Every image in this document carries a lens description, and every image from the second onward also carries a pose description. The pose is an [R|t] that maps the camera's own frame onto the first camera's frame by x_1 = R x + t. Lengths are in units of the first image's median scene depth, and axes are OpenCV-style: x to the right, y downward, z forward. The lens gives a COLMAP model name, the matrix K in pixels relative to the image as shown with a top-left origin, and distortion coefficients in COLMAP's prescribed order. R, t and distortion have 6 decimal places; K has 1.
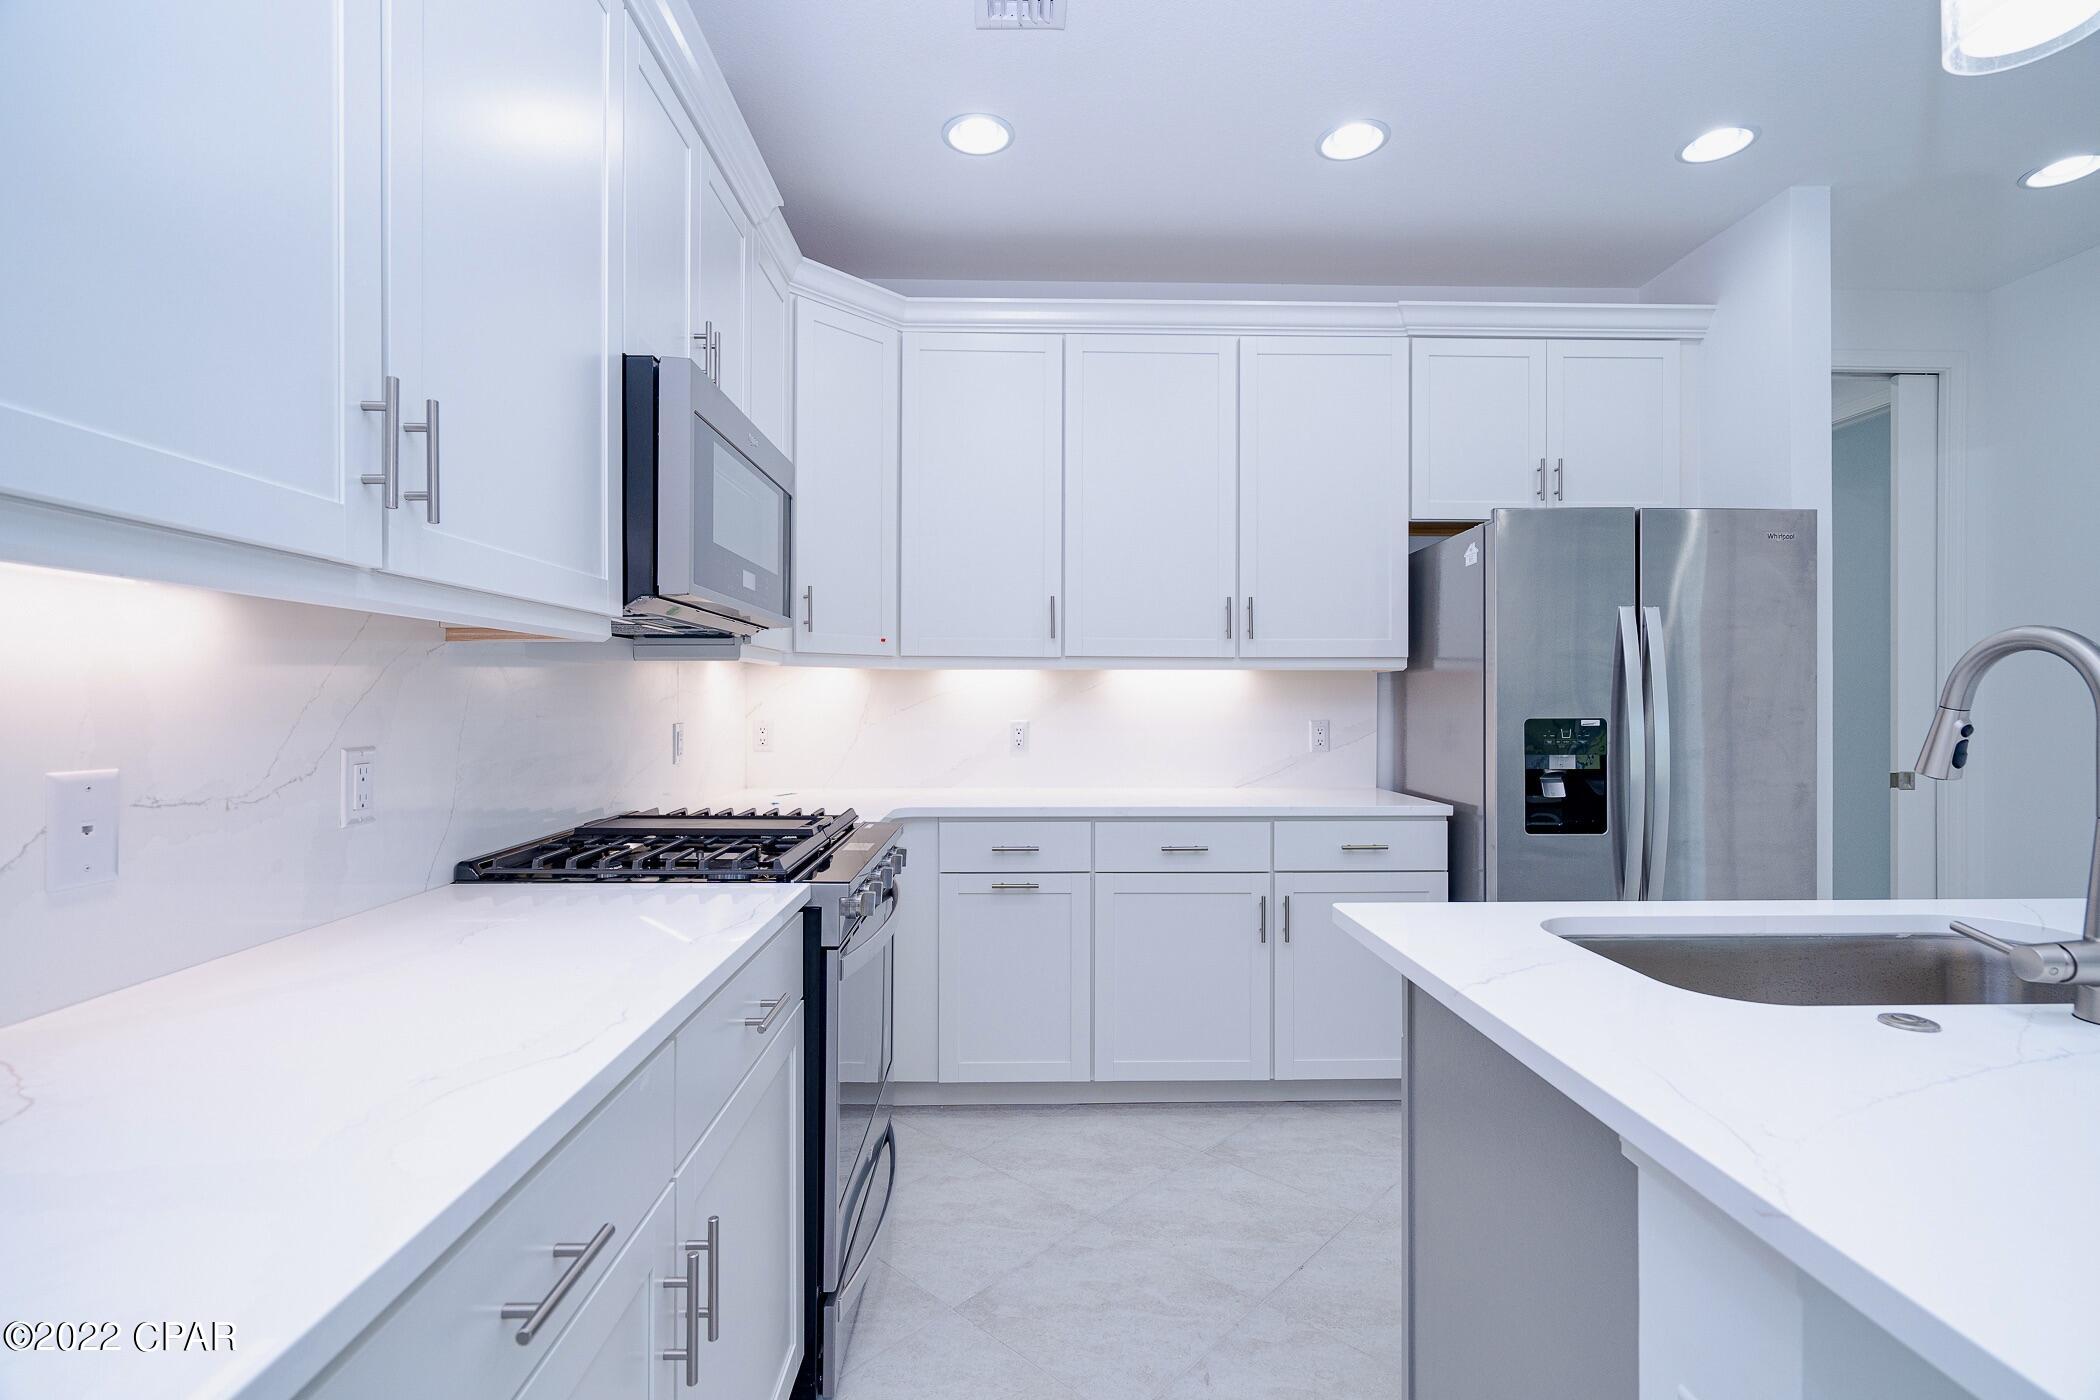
lens RADIAL K [[958.7, 0, 1054.4], [0, 958.7, 694.7], [0, 0, 1]] dist [-0.001125, 0.002413]
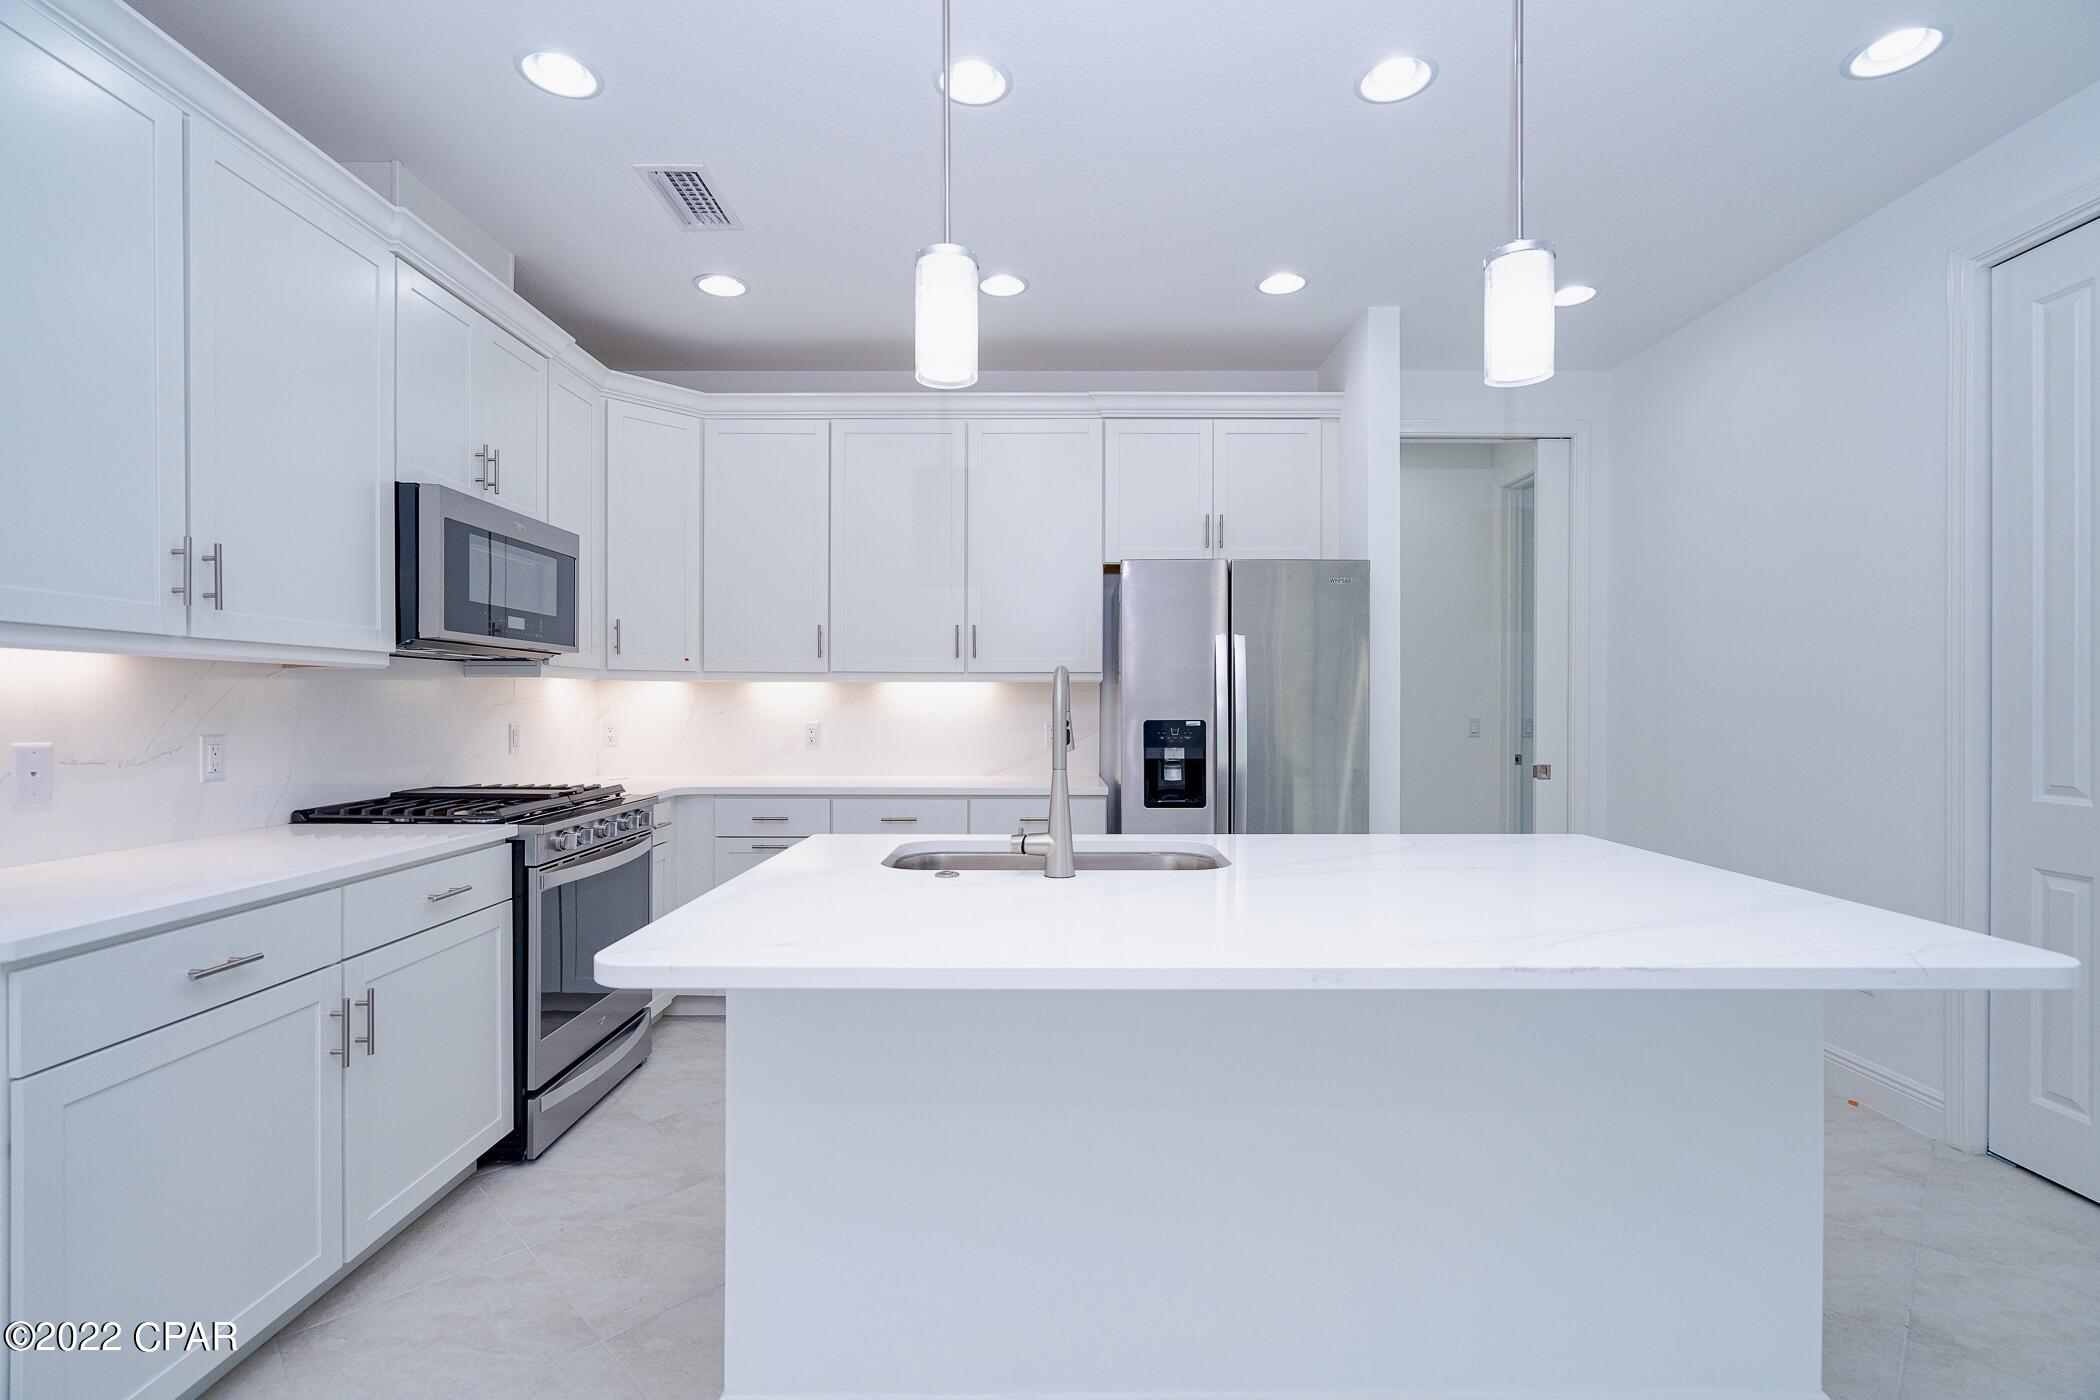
lens RADIAL K [[958.7, 0, 1053.3], [0, 958.7, 706.5], [0, 0, 1]] dist [-0.001125, 0.002413]
pose [[0.999590, 0.000081, -0.028621, 0.403450], [0.000102, 0.999979, 0.006421, -0.002002], [0.028621, -0.006421, 0.999570, -0.318996]]
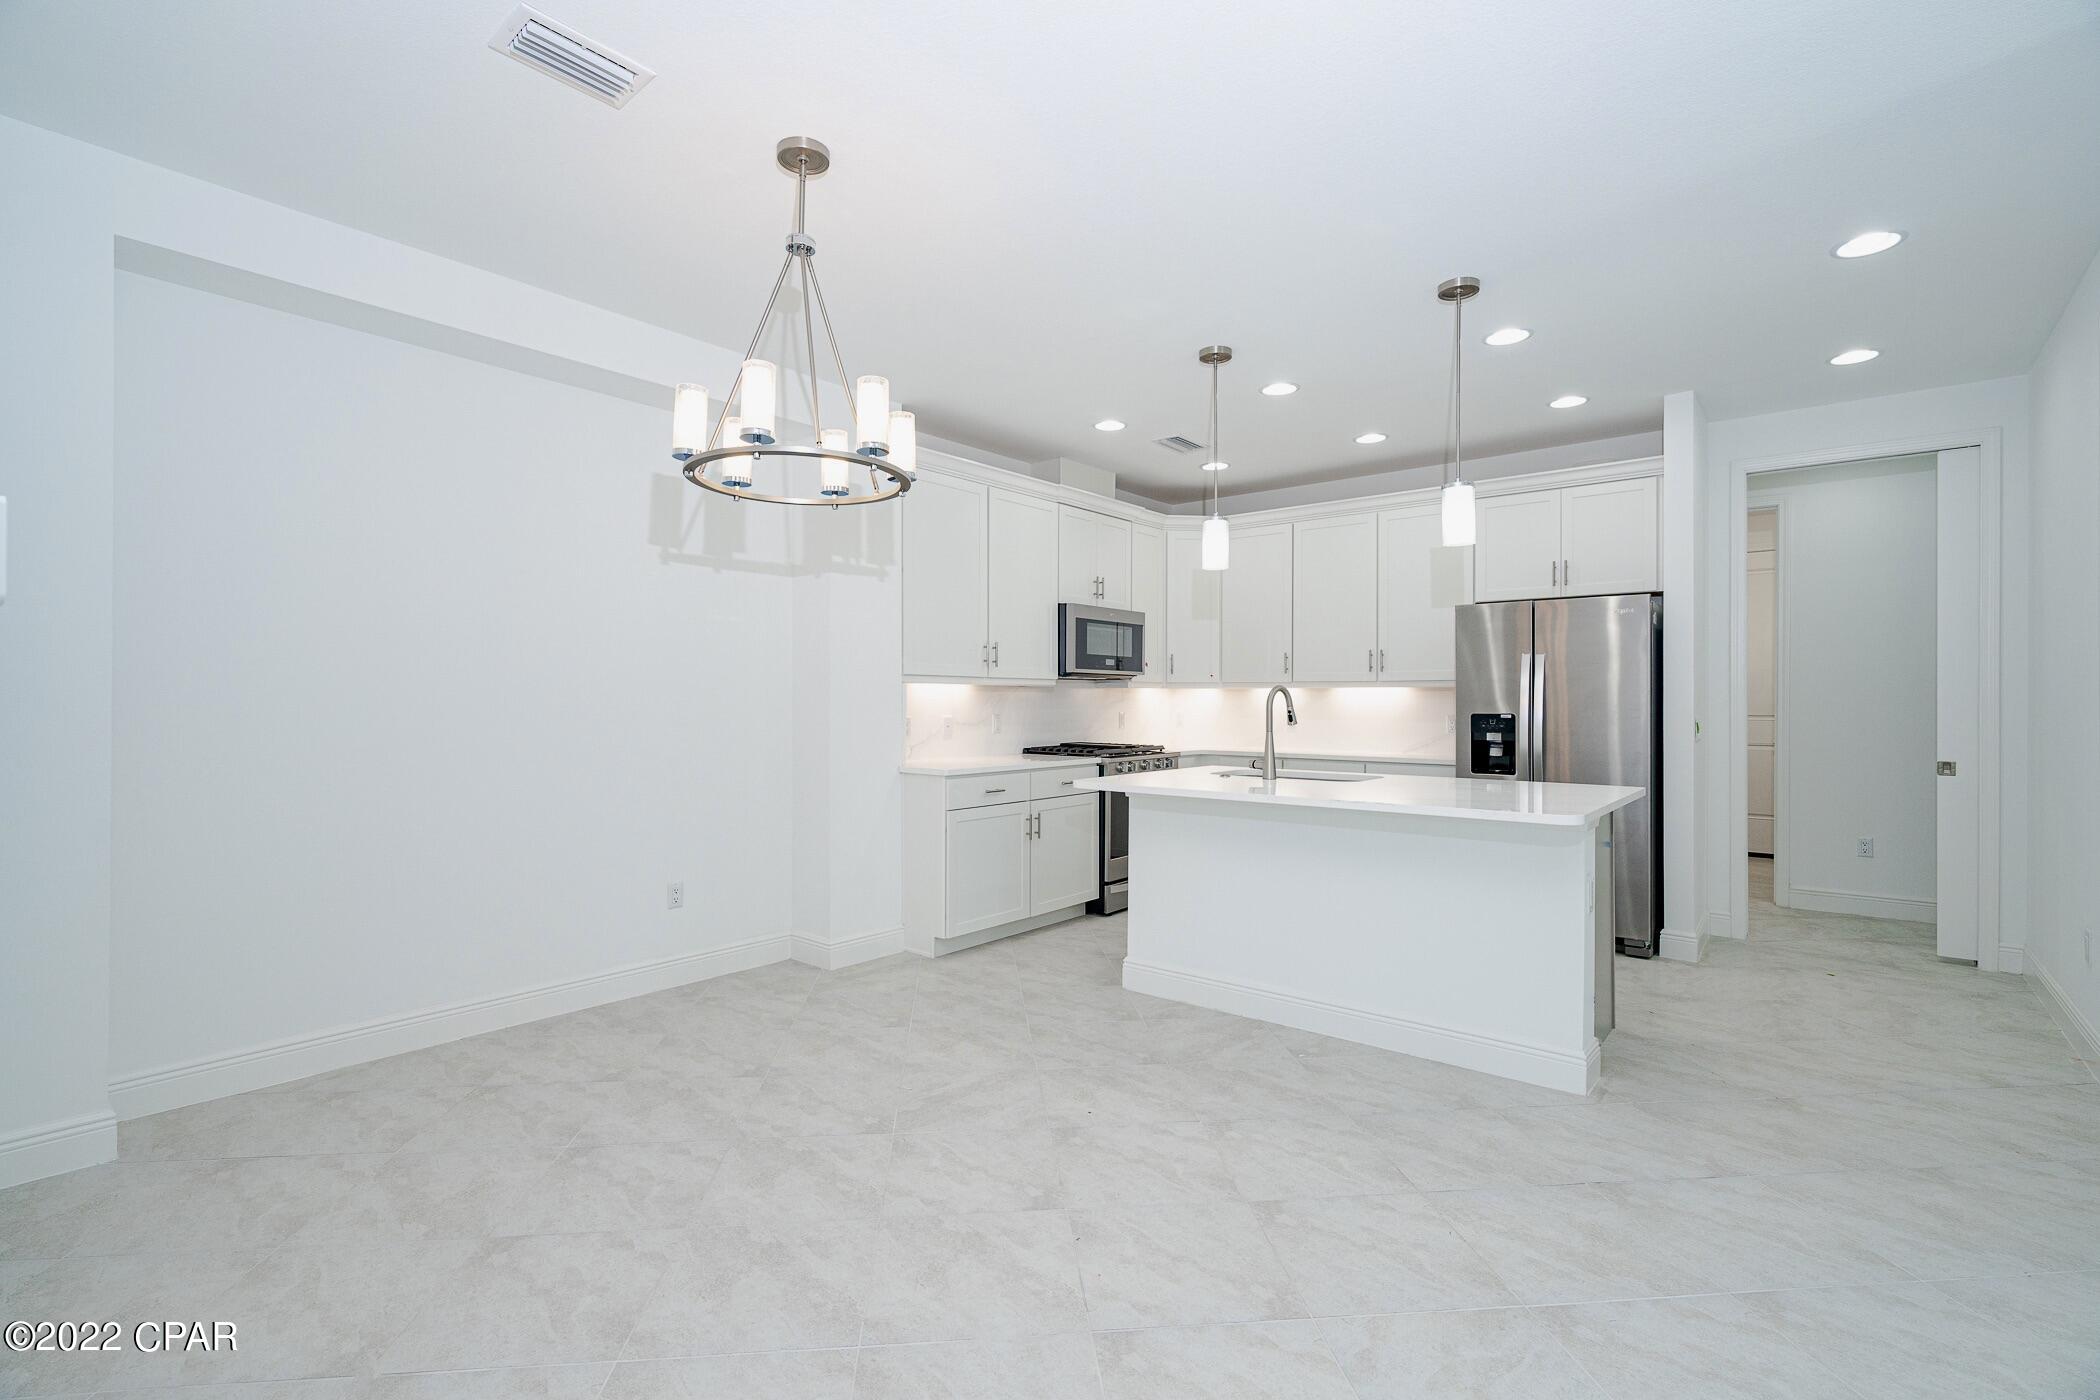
lens RADIAL K [[958.7, 0, 1050.0], [0, 958.7, 697.5], [0, 0, 1]] dist [-0.001125, 0.002413]
pose [[0.748771, -0.001301, -0.662828, 1.134825], [0.001516, 0.999999, -0.000249, -0.008020], [0.662827, -0.000818, 0.748772, -1.006762]]
